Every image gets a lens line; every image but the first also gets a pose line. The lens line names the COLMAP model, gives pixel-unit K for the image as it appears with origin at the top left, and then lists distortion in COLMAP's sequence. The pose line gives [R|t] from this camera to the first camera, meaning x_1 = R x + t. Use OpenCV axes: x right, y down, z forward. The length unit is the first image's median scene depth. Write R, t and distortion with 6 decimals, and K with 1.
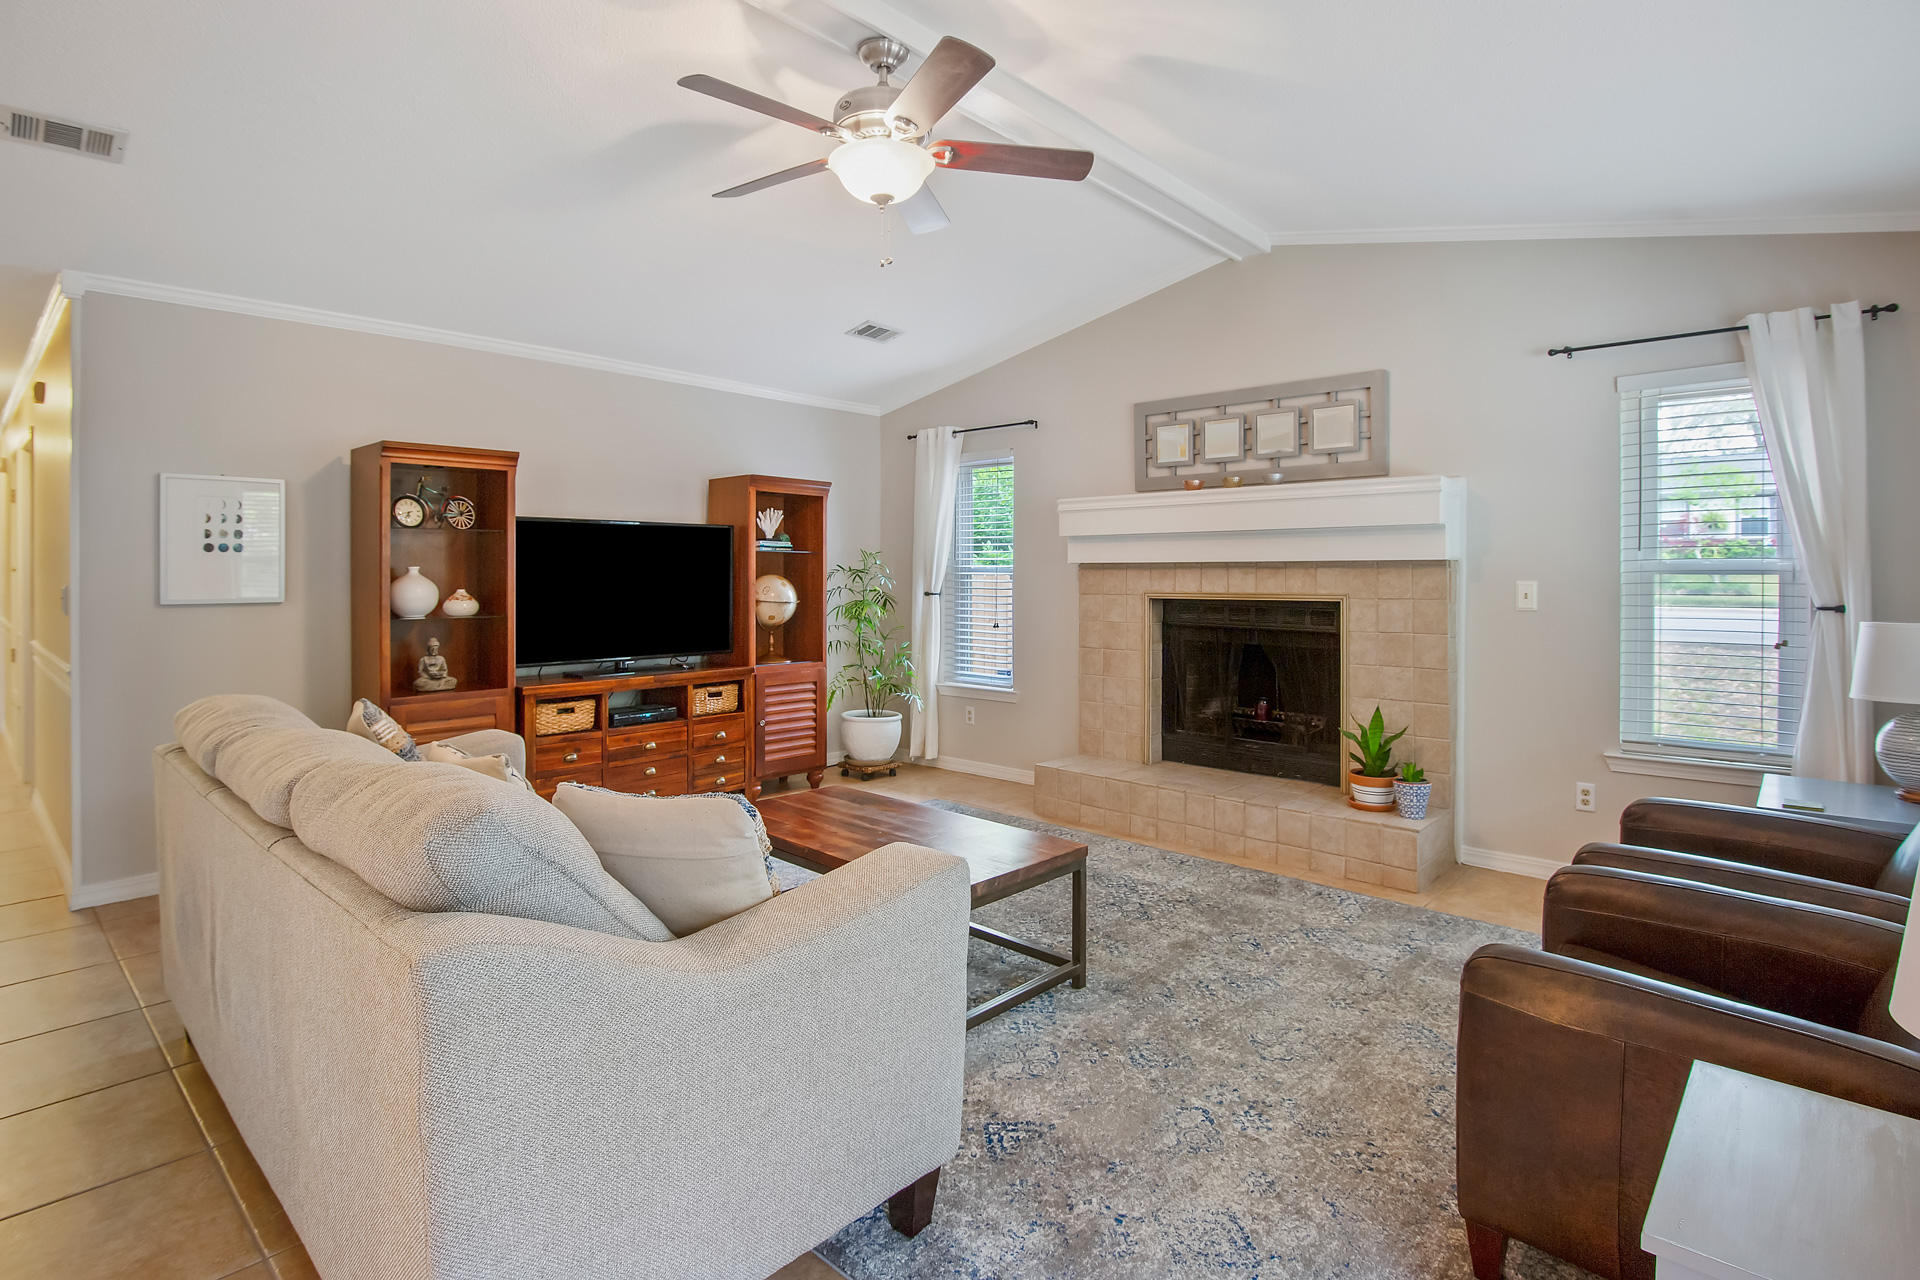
lens RADIAL K [[977.5, 0, 969.0], [0, 977.5, 552.4], [0, 0, 1]] dist [-0.009462, -0.008795]
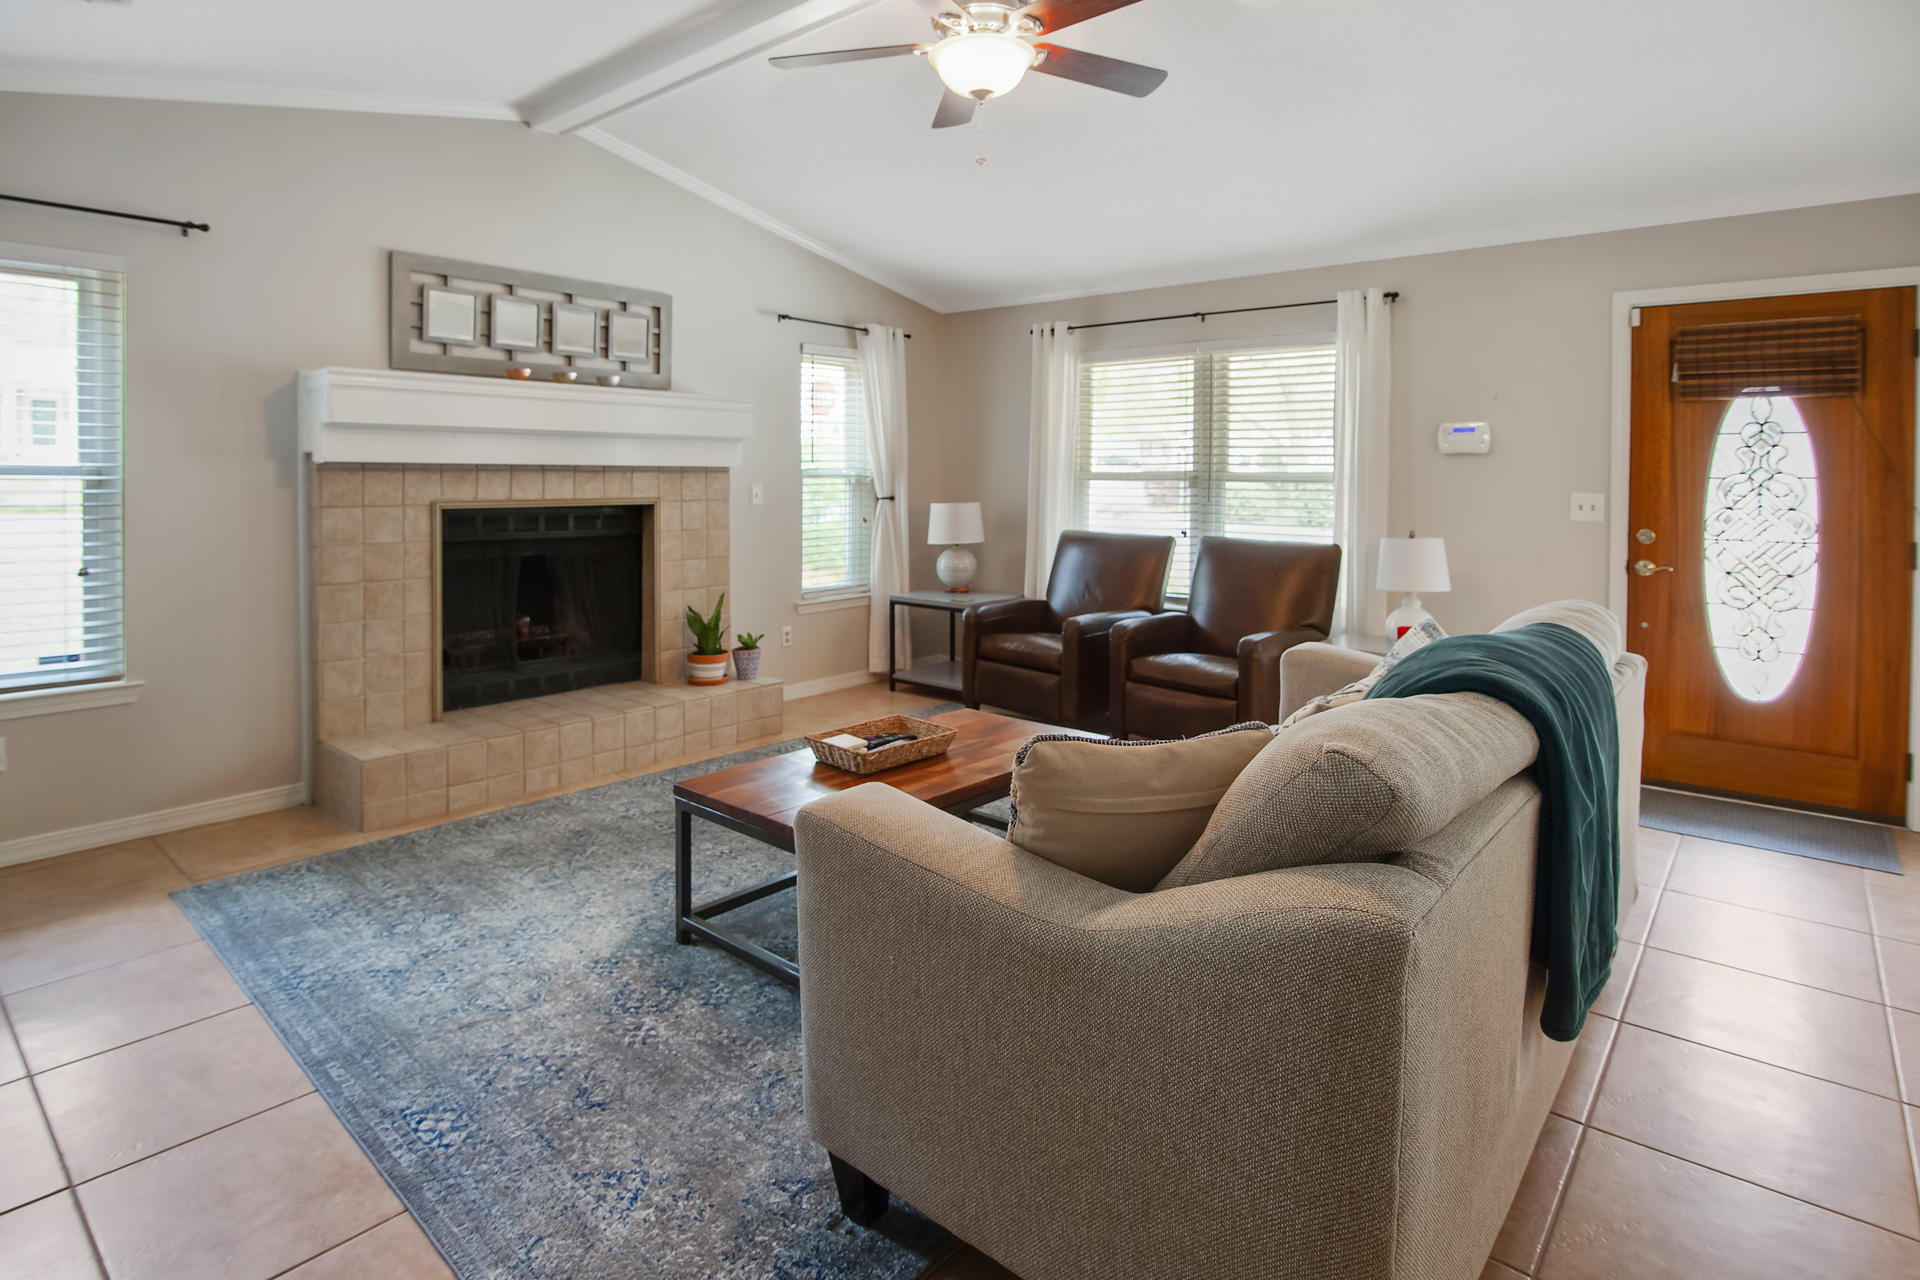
lens RADIAL K [[977.5, 0, 975.5], [0, 977.5, 477.2], [0, 0, 1]] dist [-0.009462, -0.008795]
pose [[-0.014230, -0.001579, 0.999897, -0.742103], [-0.026235, 0.999655, 0.001206, 0.011199], [-0.999555, -0.026215, -0.014267, 0.714786]]
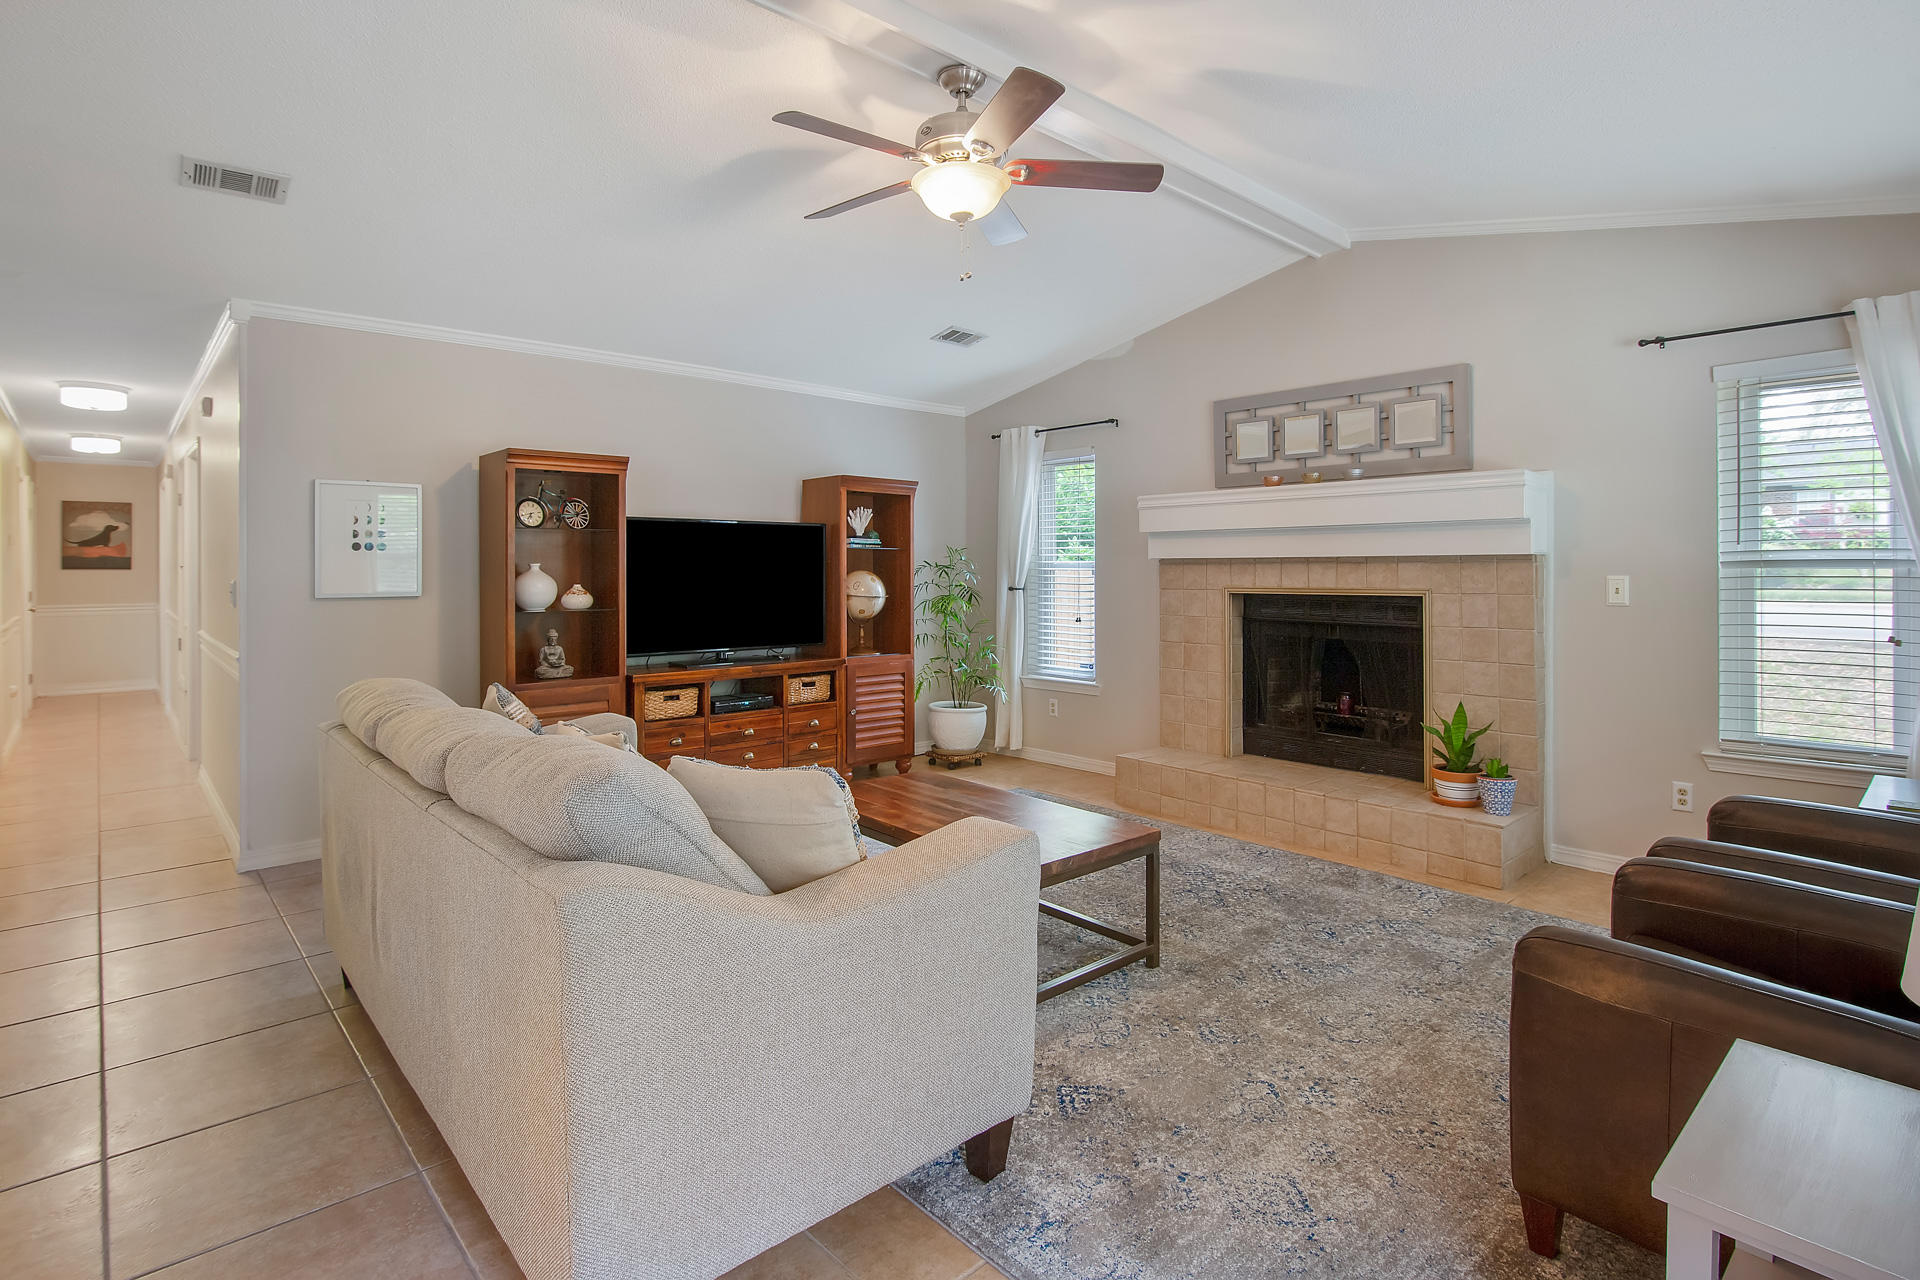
lens RADIAL K [[977.5, 0, 972.3], [0, 977.5, 541.4], [0, 0, 1]] dist [-0.009462, -0.008795]
pose [[0.996113, -0.003868, -0.088004, 0.010075], [0.003321, 0.999974, -0.006356, -0.001239], [0.088026, 0.006039, 0.996100, -0.037888]]
